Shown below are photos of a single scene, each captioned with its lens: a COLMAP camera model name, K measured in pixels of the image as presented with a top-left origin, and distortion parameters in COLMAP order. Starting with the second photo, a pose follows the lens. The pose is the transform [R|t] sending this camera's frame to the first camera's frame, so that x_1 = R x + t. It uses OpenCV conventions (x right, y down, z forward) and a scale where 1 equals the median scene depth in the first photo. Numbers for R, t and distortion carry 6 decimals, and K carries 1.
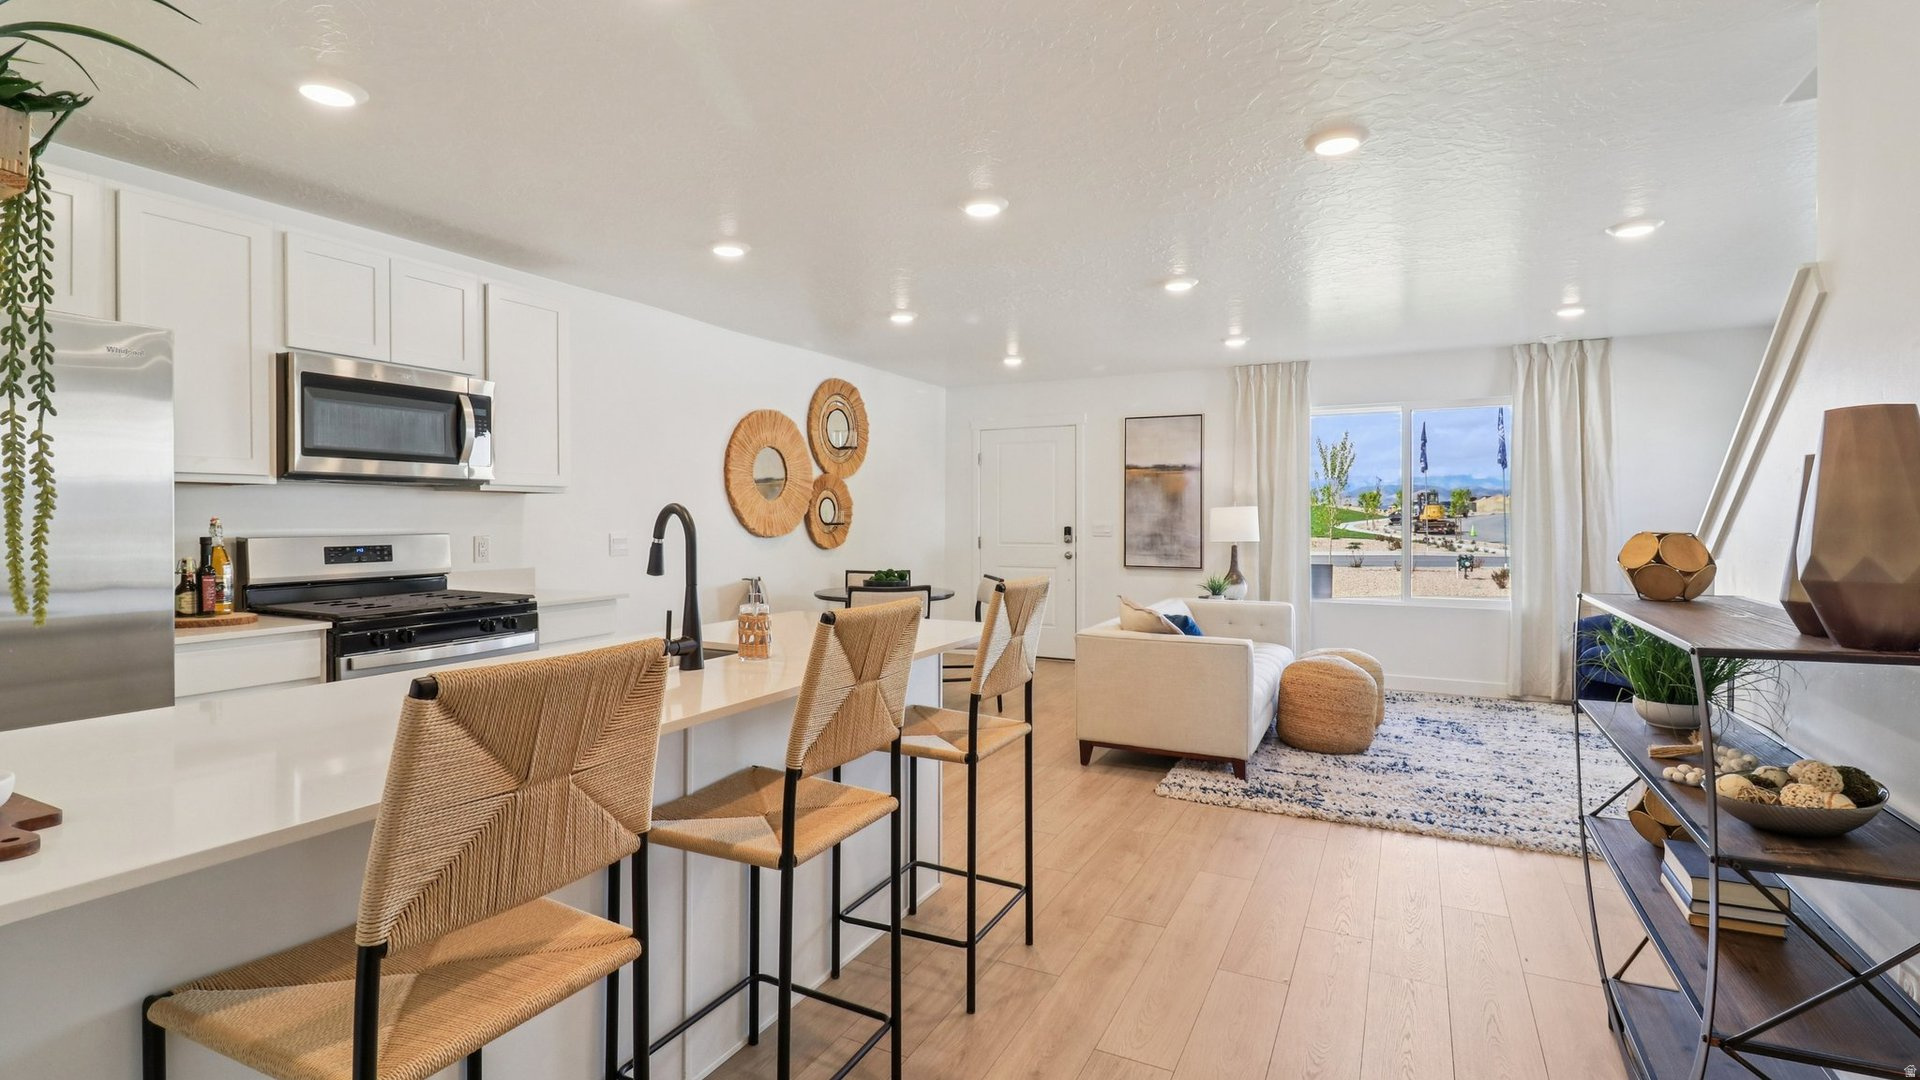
lens RADIAL K [[896.7, 0, 955.8], [0, 896.7, 517.1], [0, 0, 1]] dist [0.017160, -0.014482]
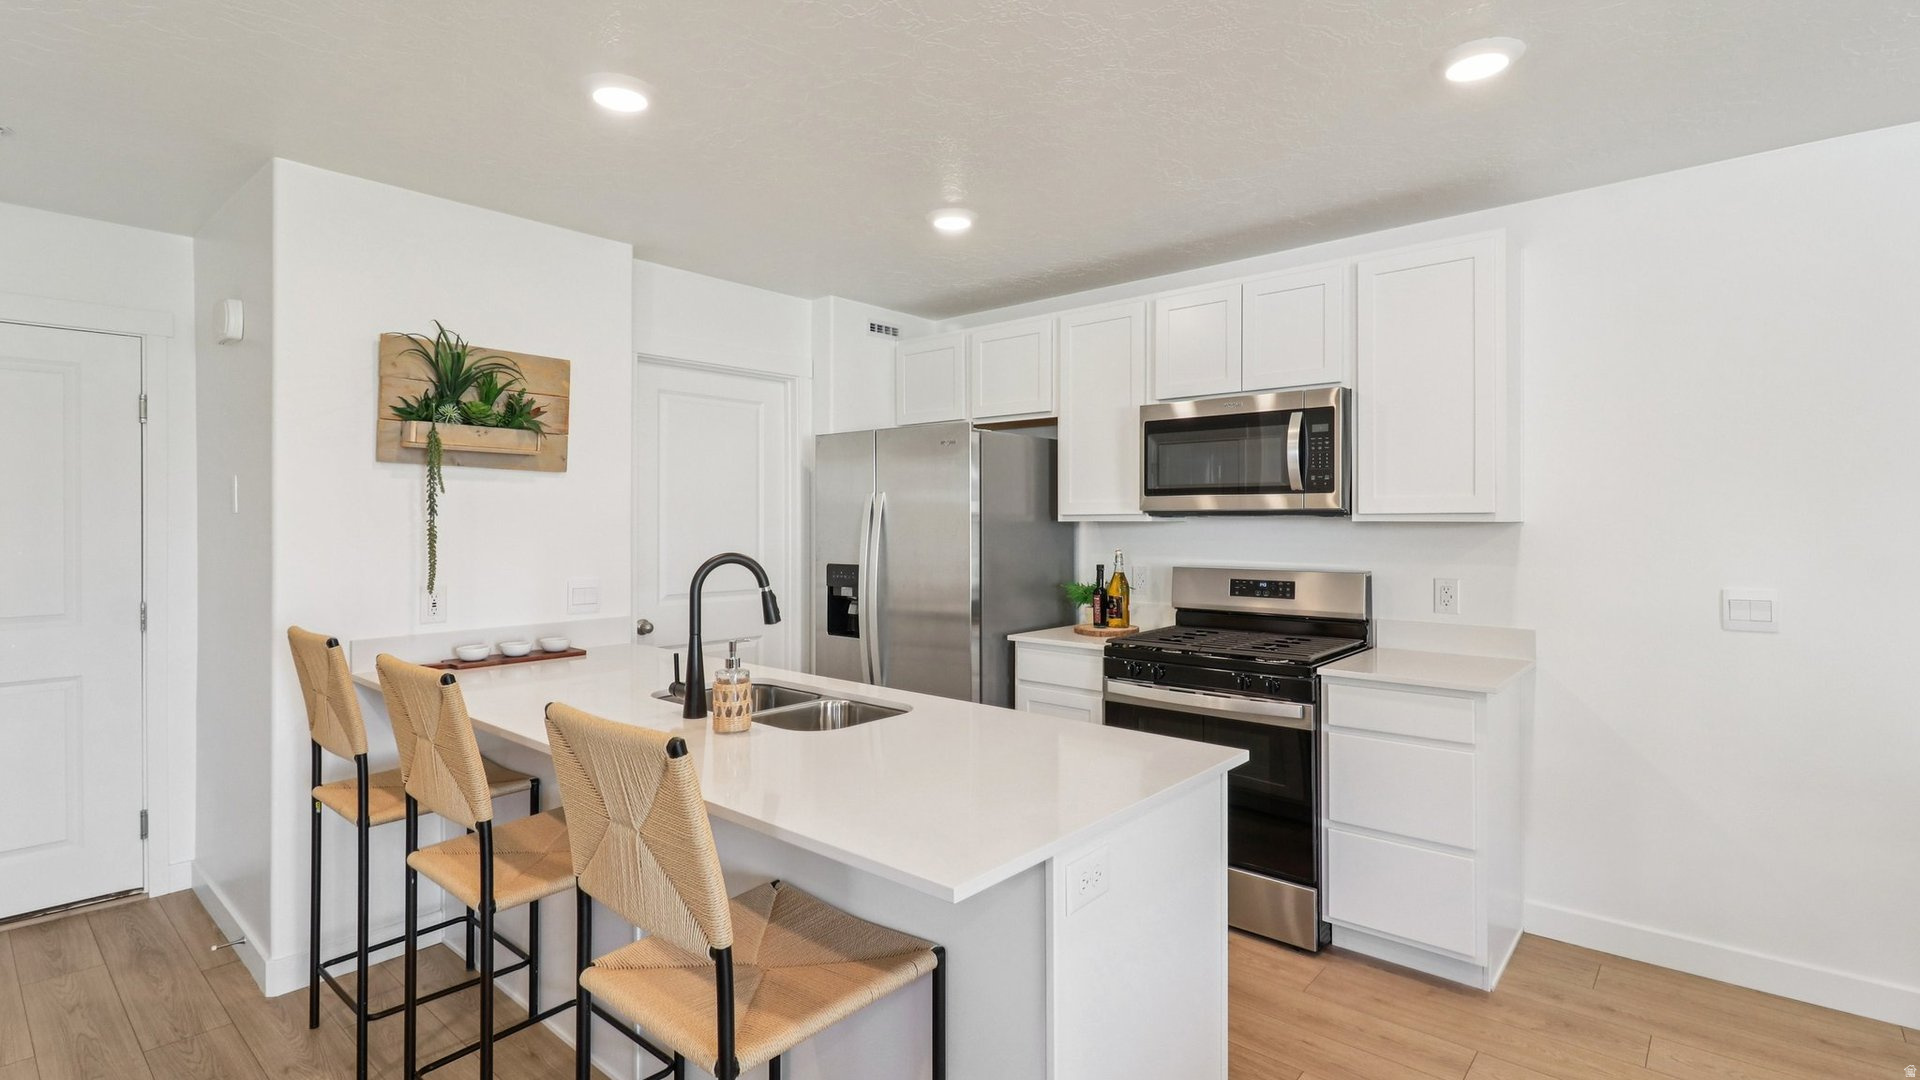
lens RADIAL K [[896.7, 0, 955.8], [0, 896.7, 517.1], [0, 0, 1]] dist [0.017160, -0.014482]
pose [[-0.245945, -0.005814, -0.969266, 0.199840], [-0.000690, 0.999983, -0.005823, -0.016782], [0.969283, -0.000763, -0.245945, 0.496351]]
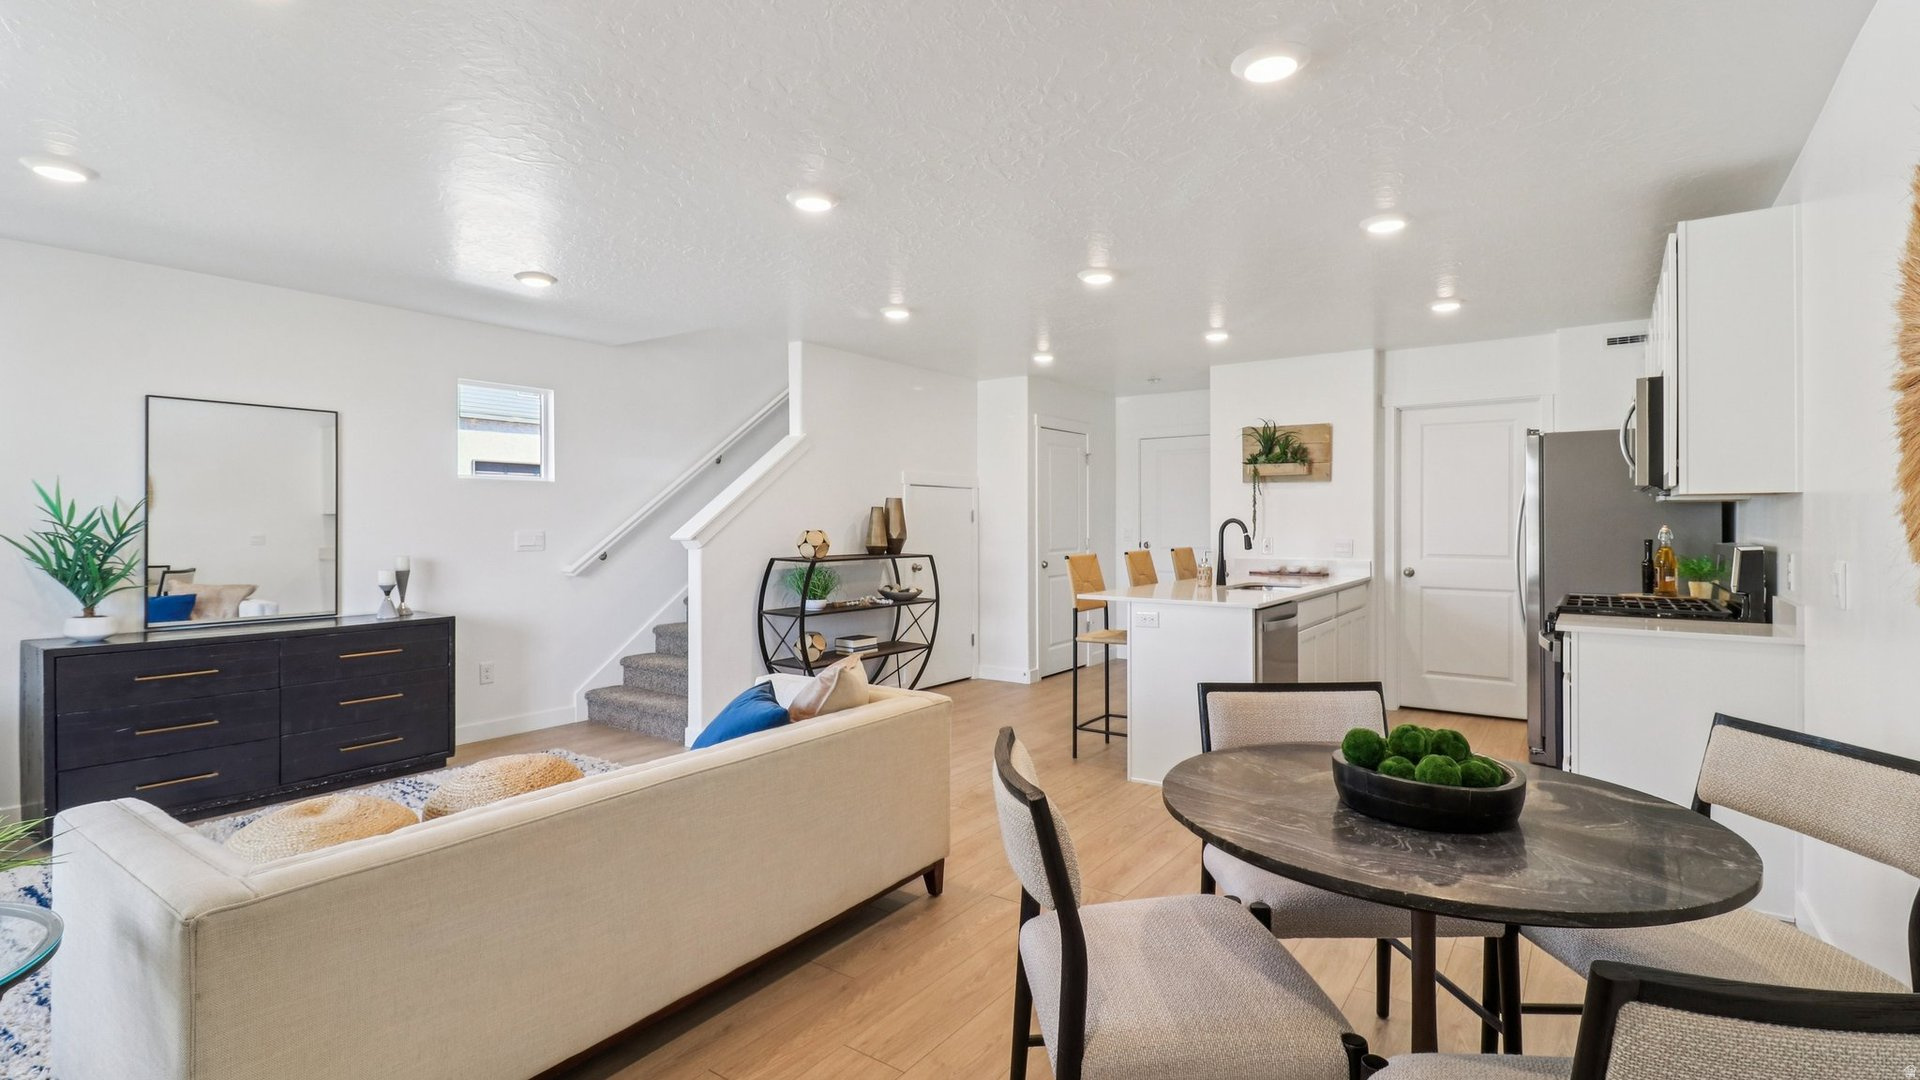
lens RADIAL K [[889.5, 0, 963.6], [0, 889.5, 514.5], [0, 0, 1]] dist [0.019783, -0.000263]
pose [[-0.987820, 0.000567, 0.155602, 0.008267], [-0.000626, 0.999971, -0.007615, -0.002289], [-0.155602, -0.007620, -0.987790, 1.147433]]
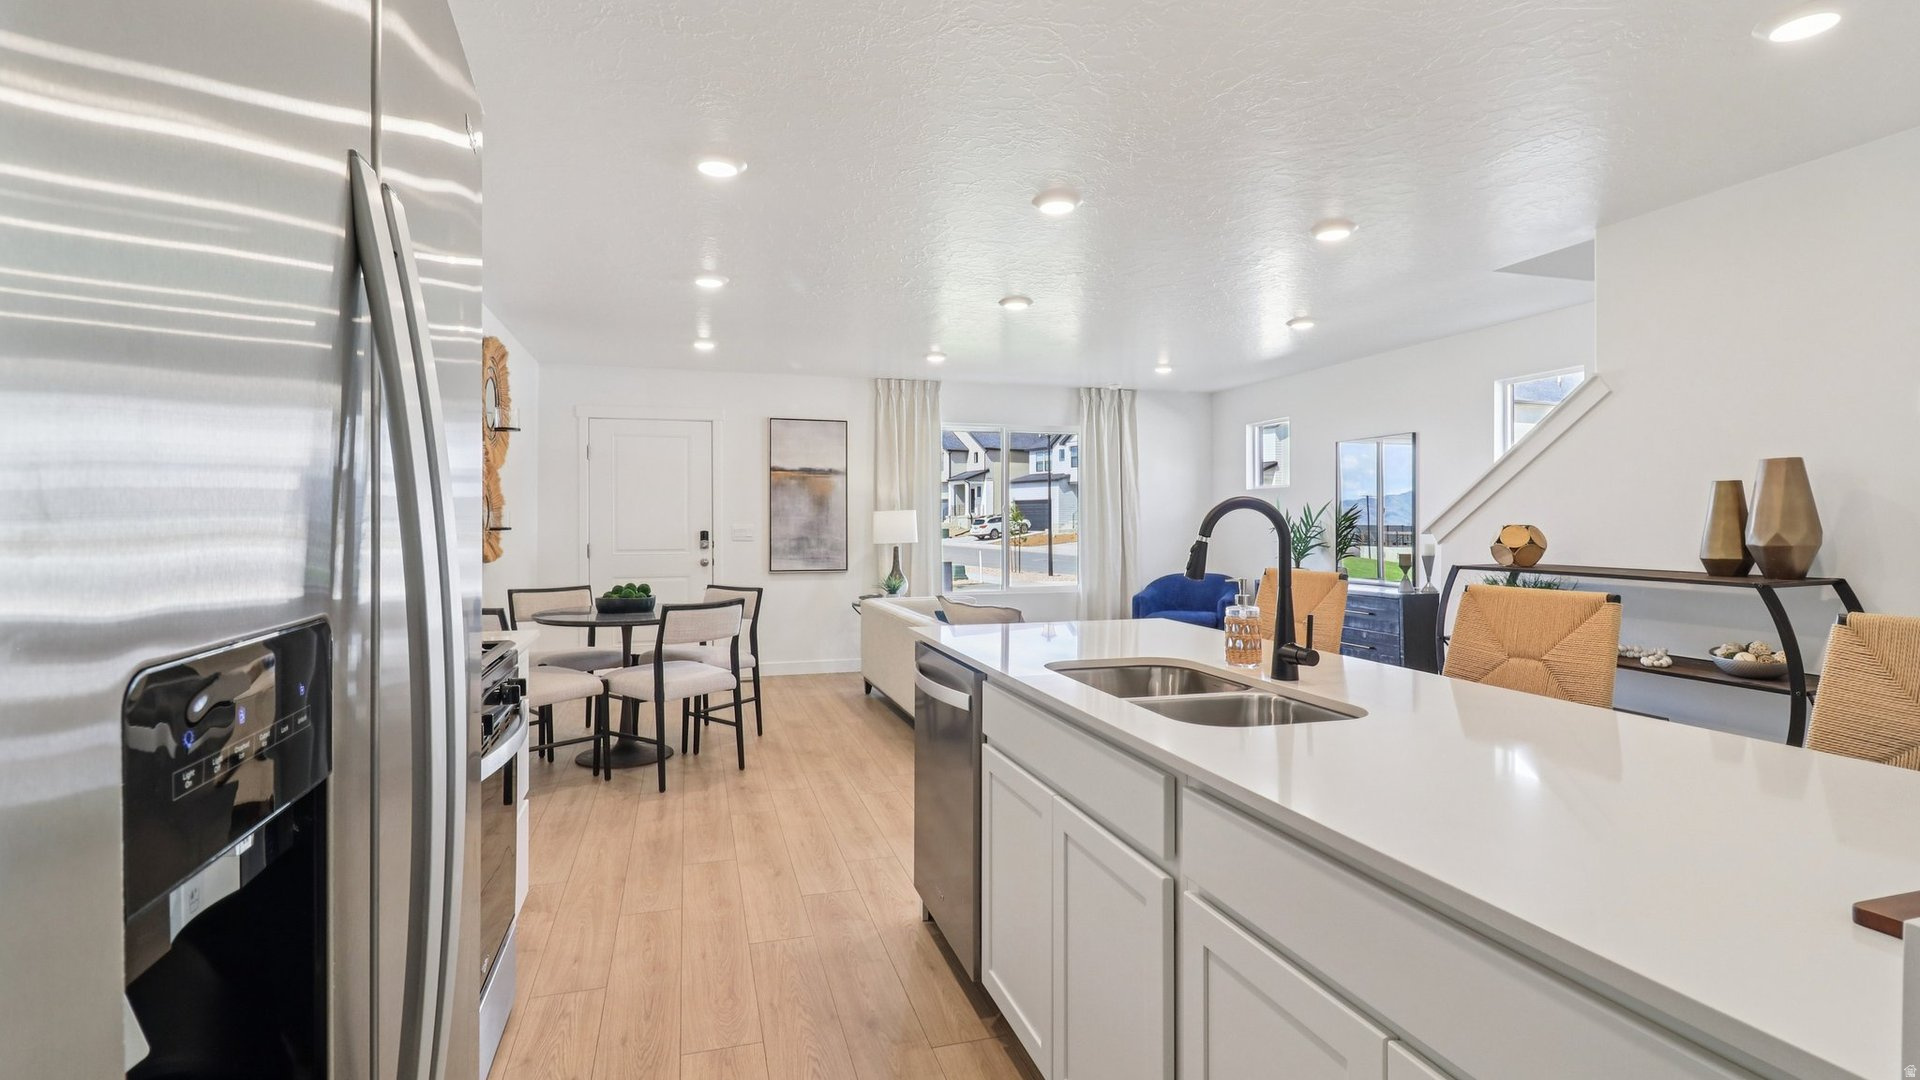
lens RADIAL K [[889.5, 0, 963.6], [0, 889.5, 514.5], [0, 0, 1]] dist [0.019783, -0.000263]
pose [[0.713516, 0.004479, 0.700625, -0.372684], [0.003178, 0.999949, -0.009629, 0.003919], [-0.700632, 0.009097, 0.713465, 0.188751]]
